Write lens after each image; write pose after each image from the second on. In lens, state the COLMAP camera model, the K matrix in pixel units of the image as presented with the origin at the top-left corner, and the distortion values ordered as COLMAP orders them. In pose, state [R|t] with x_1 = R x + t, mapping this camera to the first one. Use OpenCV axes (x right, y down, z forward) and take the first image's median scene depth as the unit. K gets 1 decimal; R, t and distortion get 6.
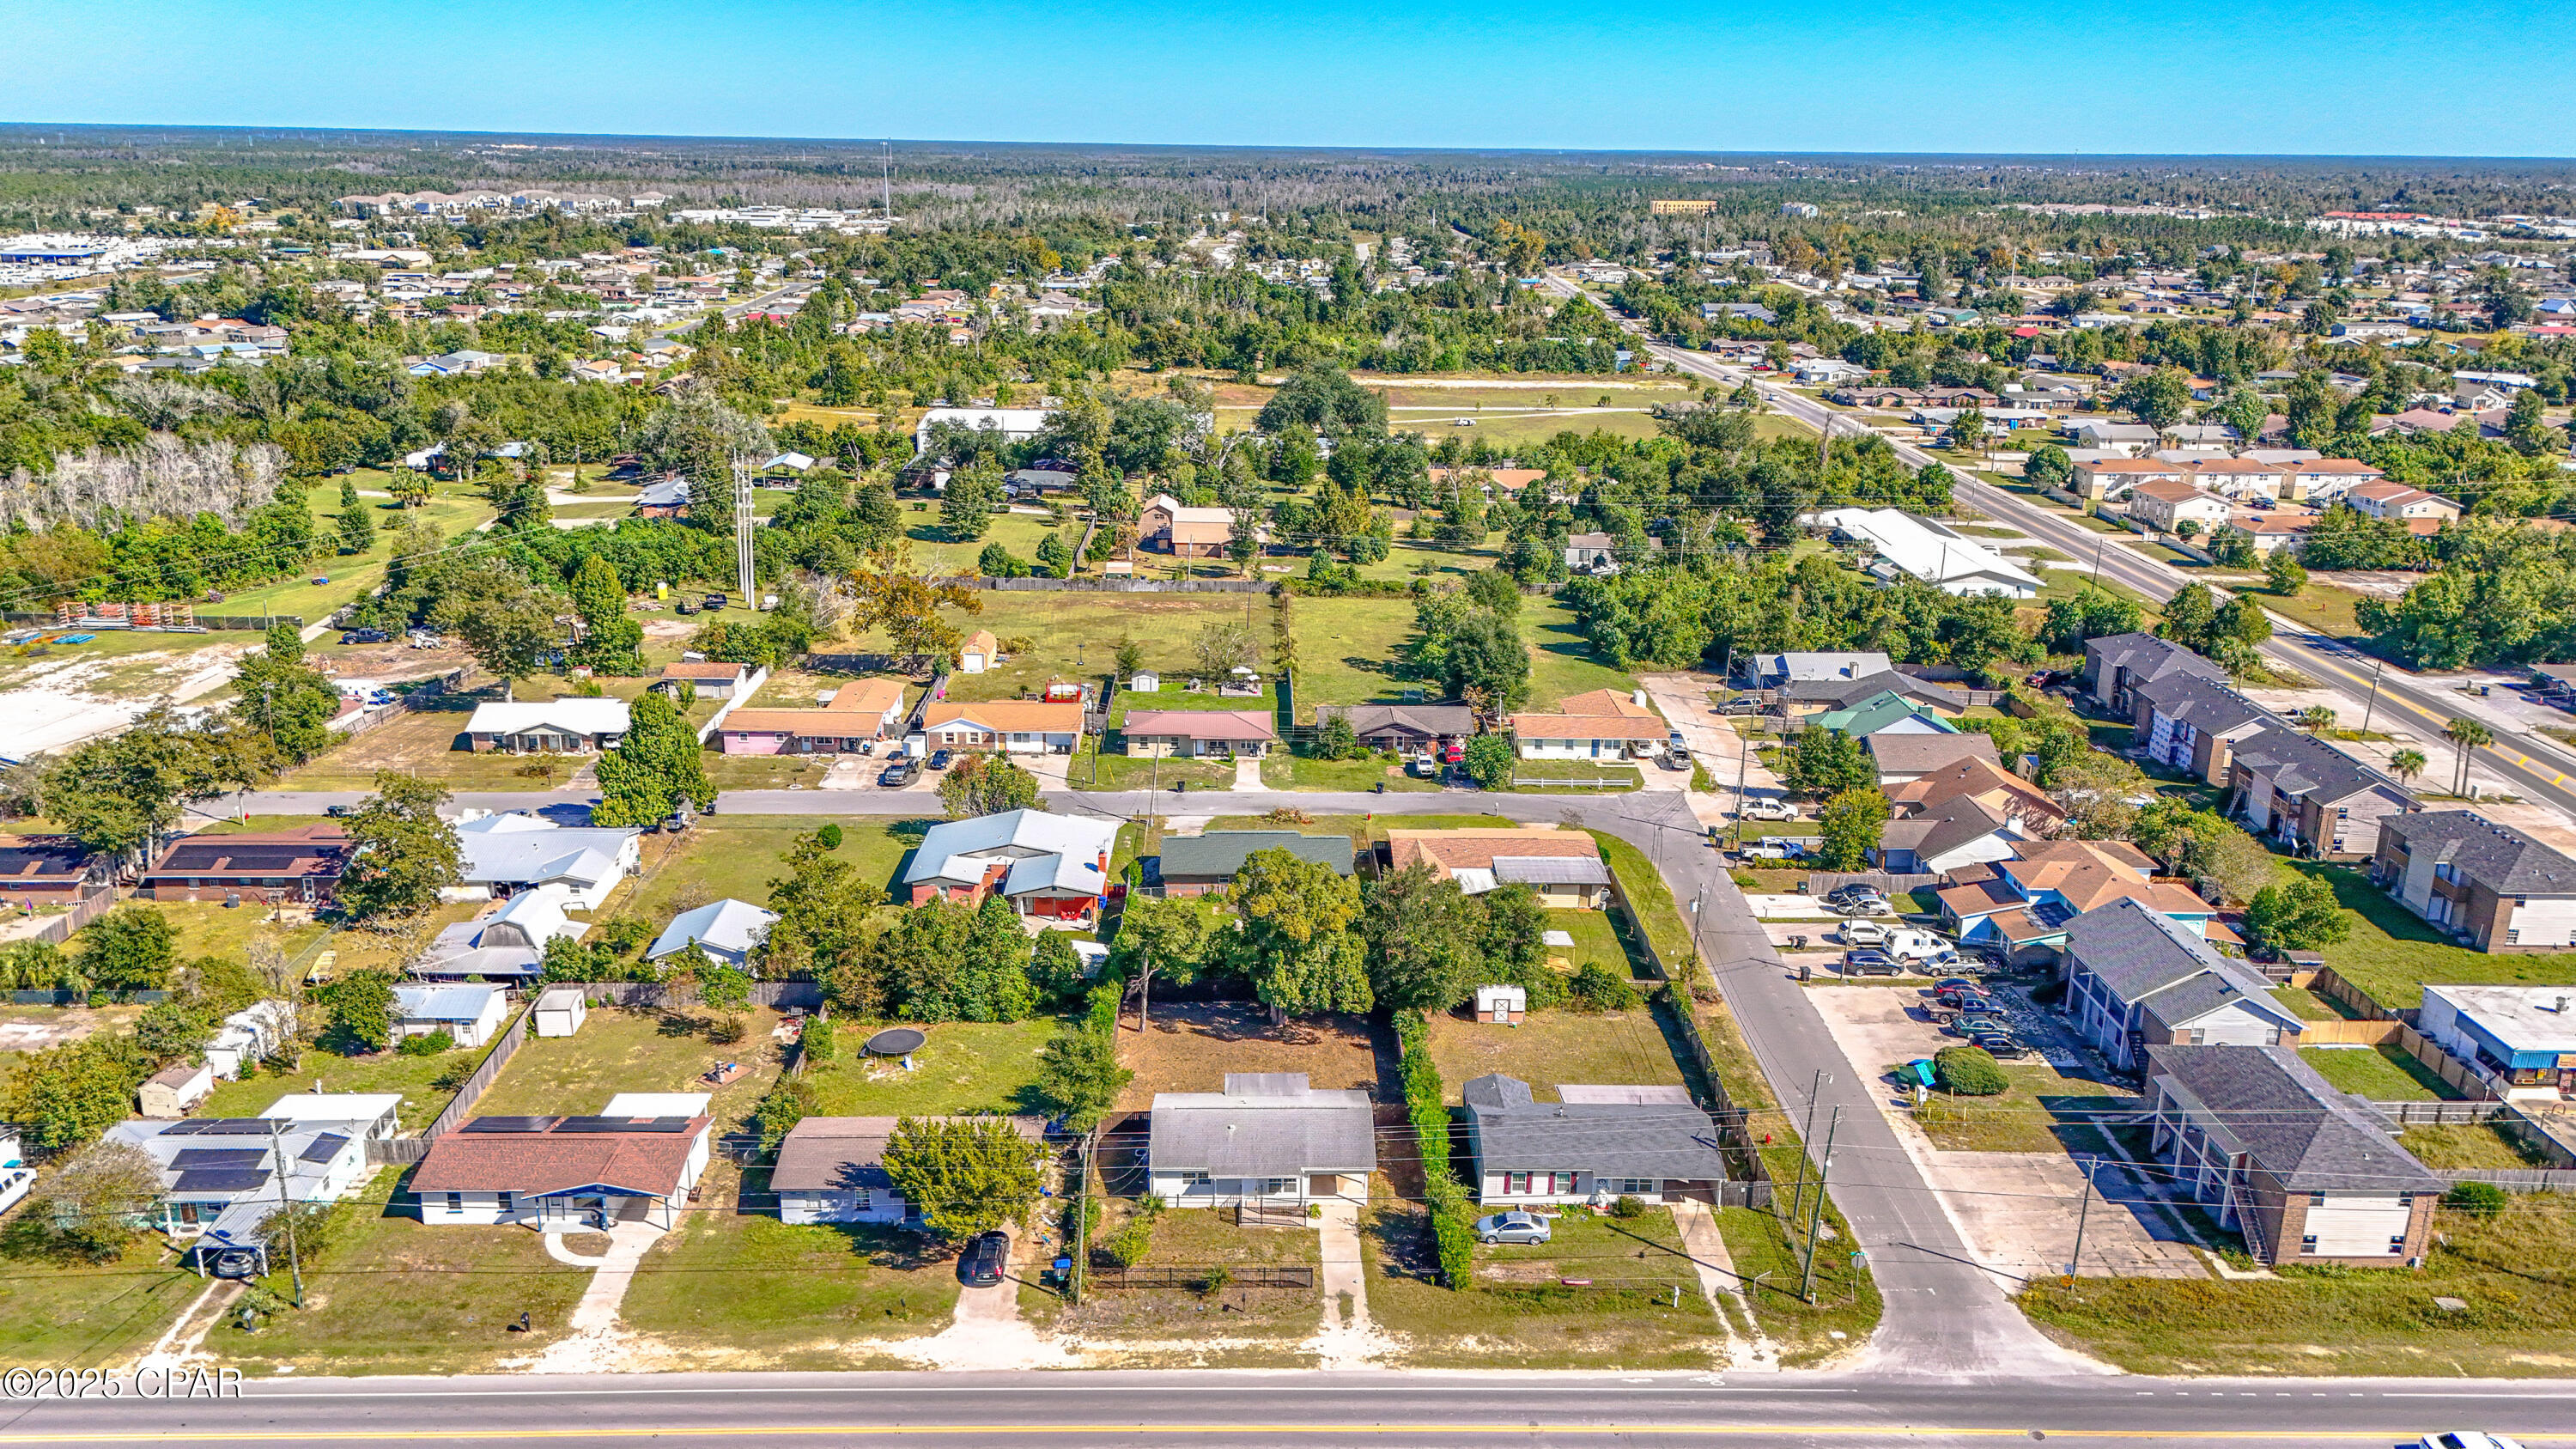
lens RADIAL K [[1910.4, 0, 1286.1], [0, 1910.4, 691.4], [0, 0, 1]] dist [0.094173, -0.091462]
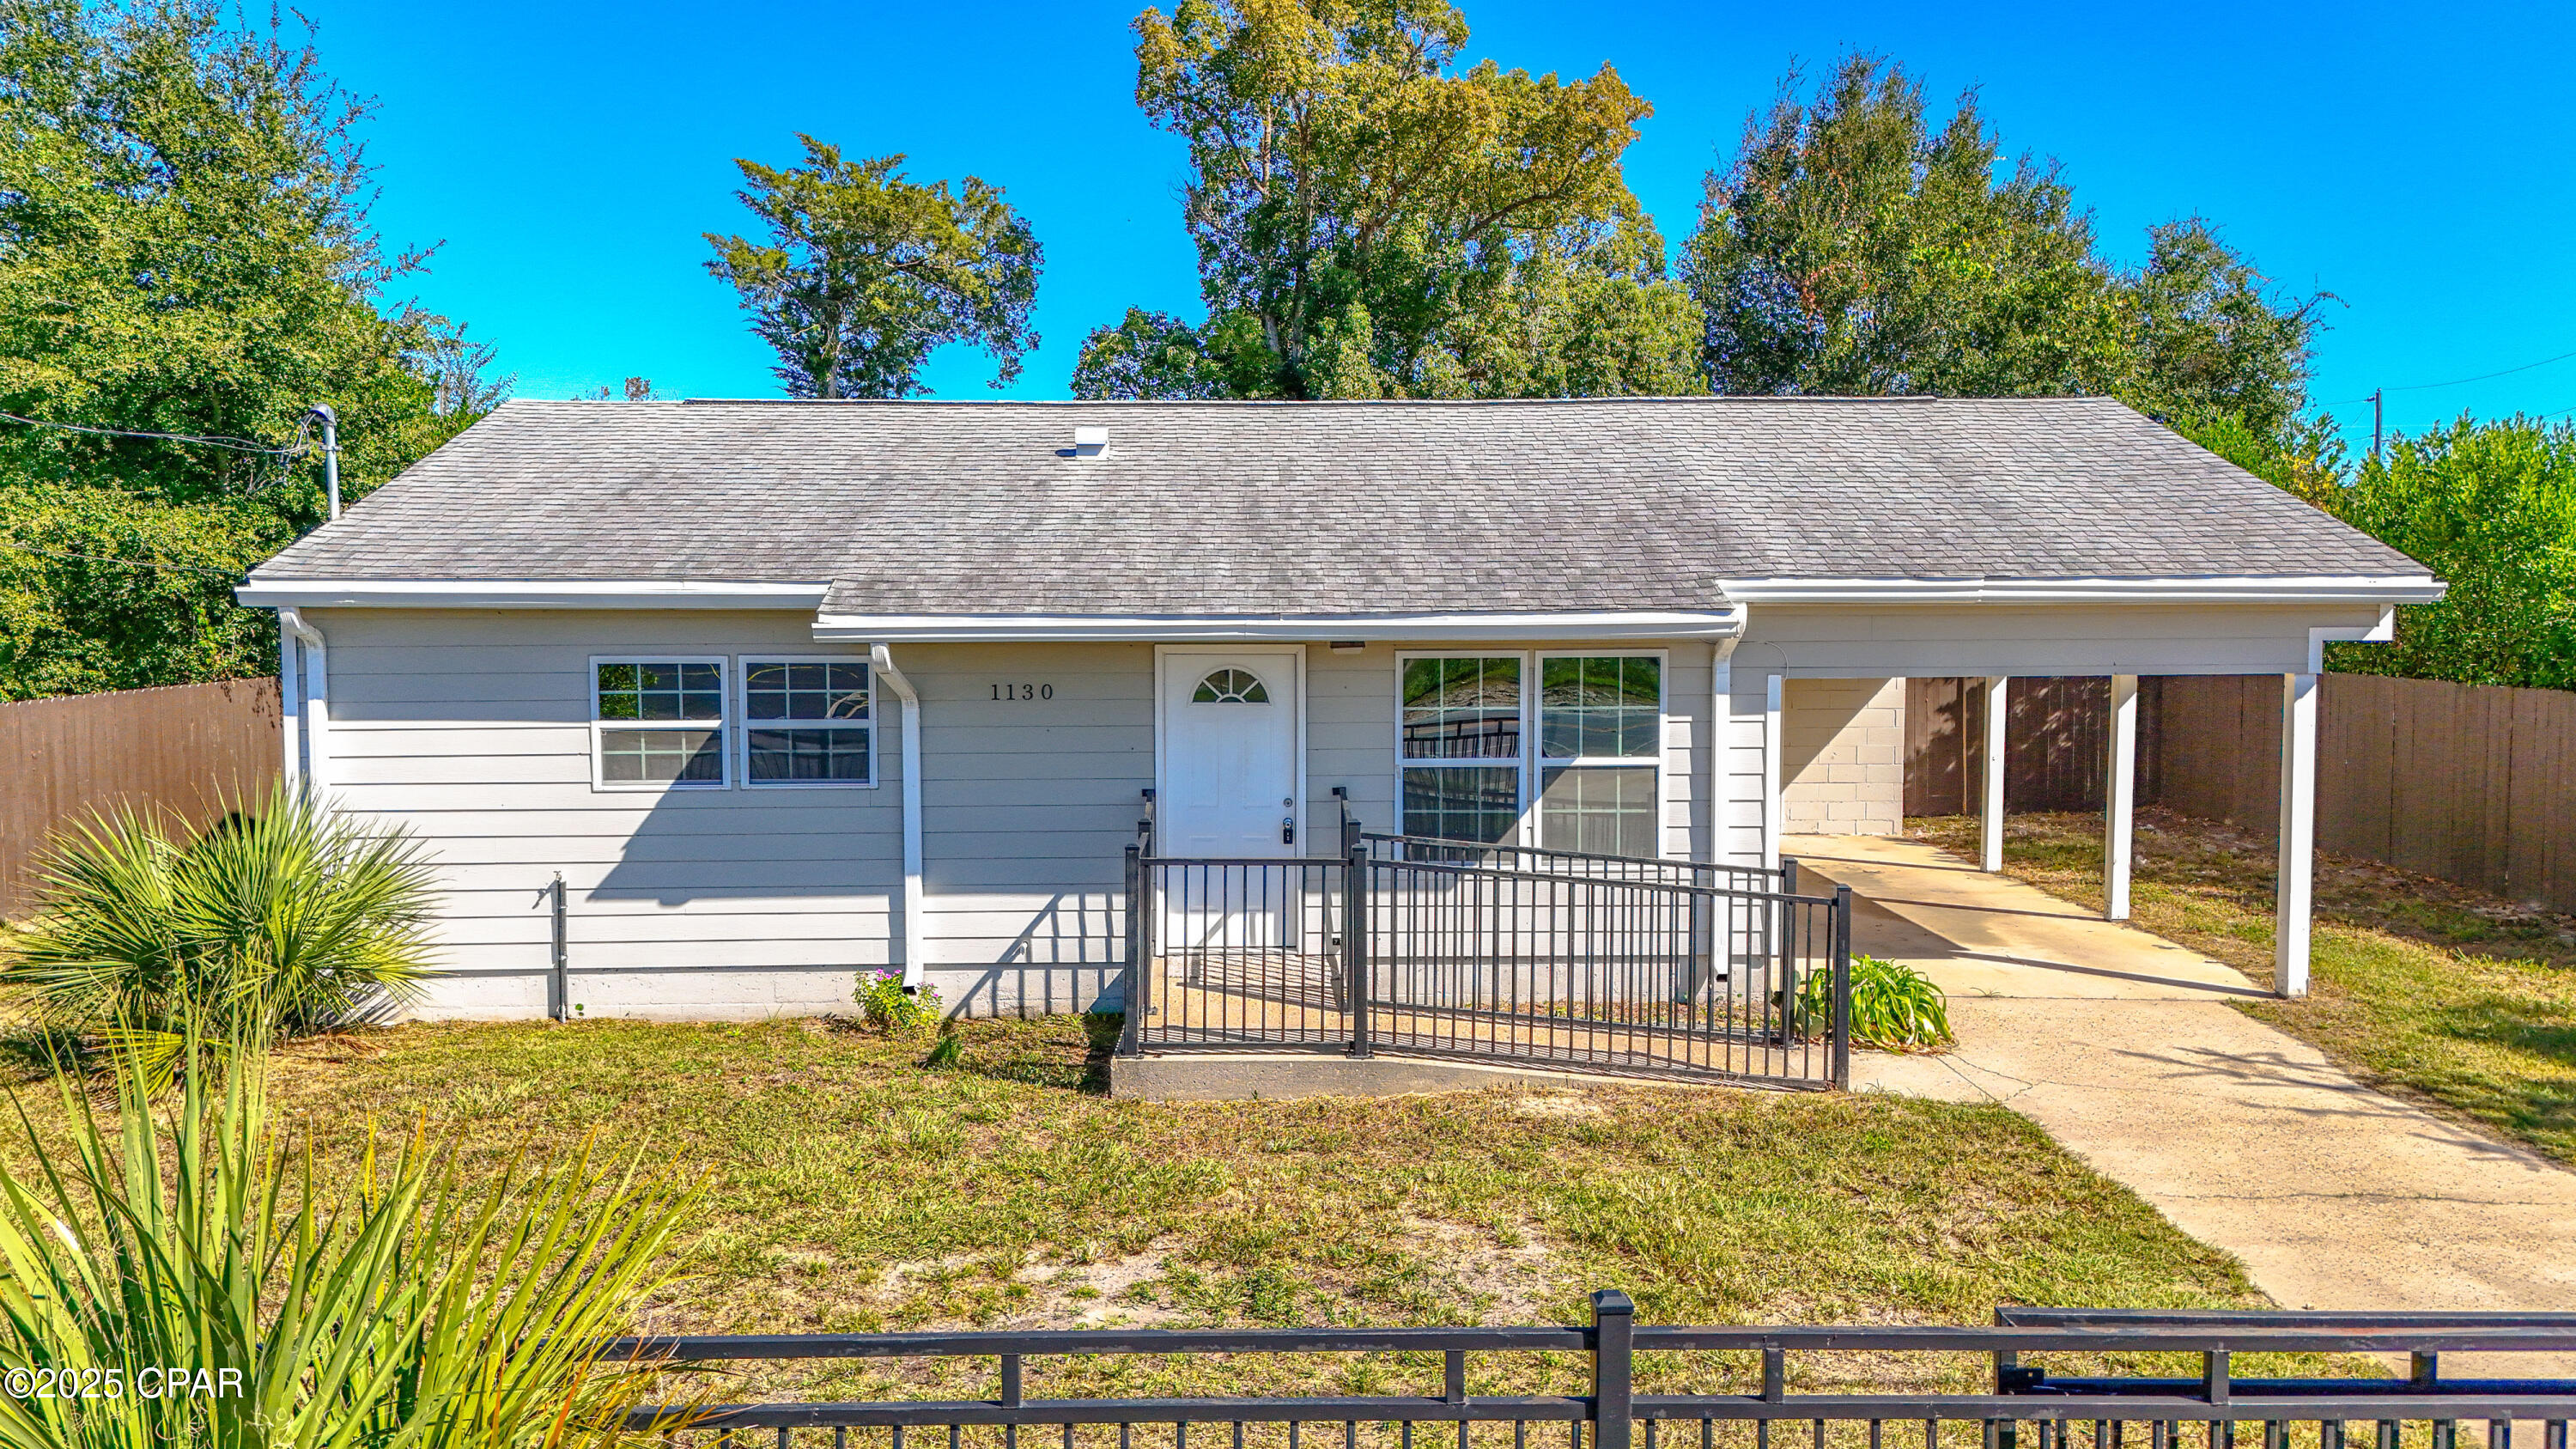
lens RADIAL K [[1929.6, 0, 1288.0], [0, 1929.6, 724.5], [0, 0, 1]] dist [0.003955, 0.071952]
pose [[0.999884, -0.013870, 0.006325, -0.011981], [0.014855, 0.979654, -0.200146, 0.200983], [-0.003420, 0.200216, 0.979746, 0.653088]]
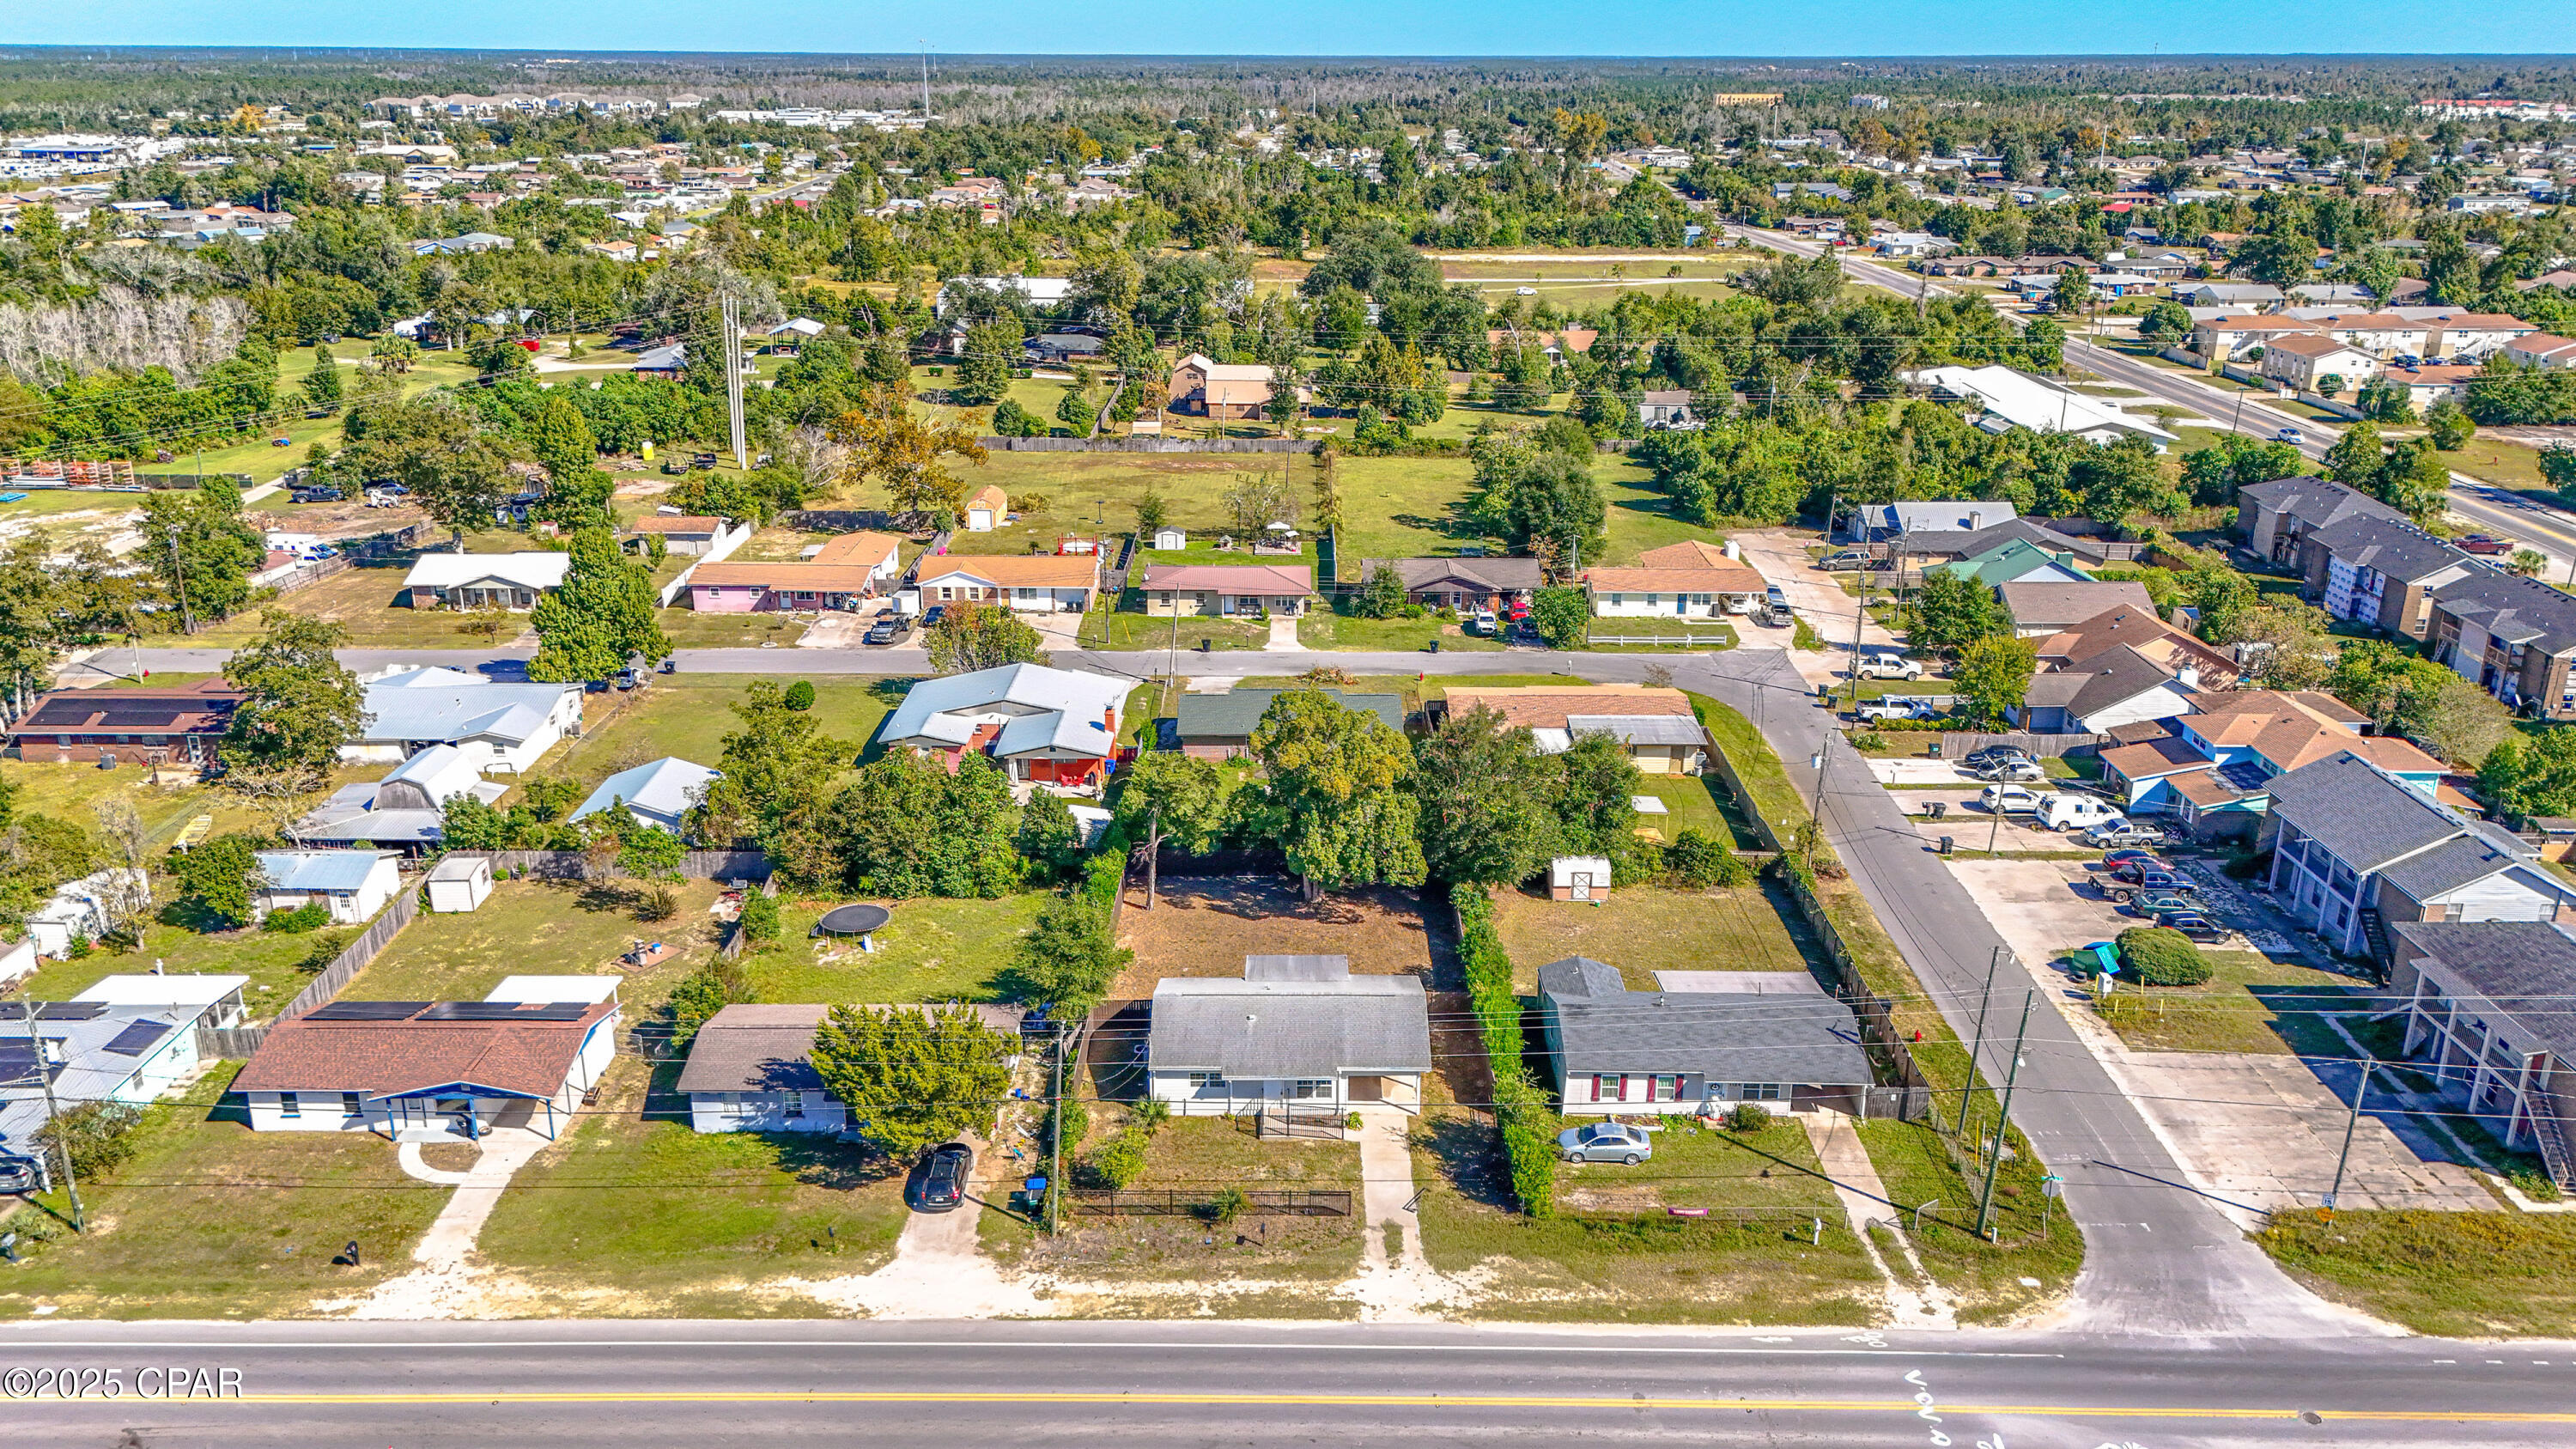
lens RADIAL K [[1910.4, 0, 1286.1], [0, 1910.4, 691.4], [0, 0, 1]] dist [0.094173, -0.091462]
pose [[0.999644, -0.000814, -0.026673, 0.005708], [0.001898, 0.999172, 0.040642, 0.042592], [0.026617, -0.040678, 0.998818, 0.150153]]
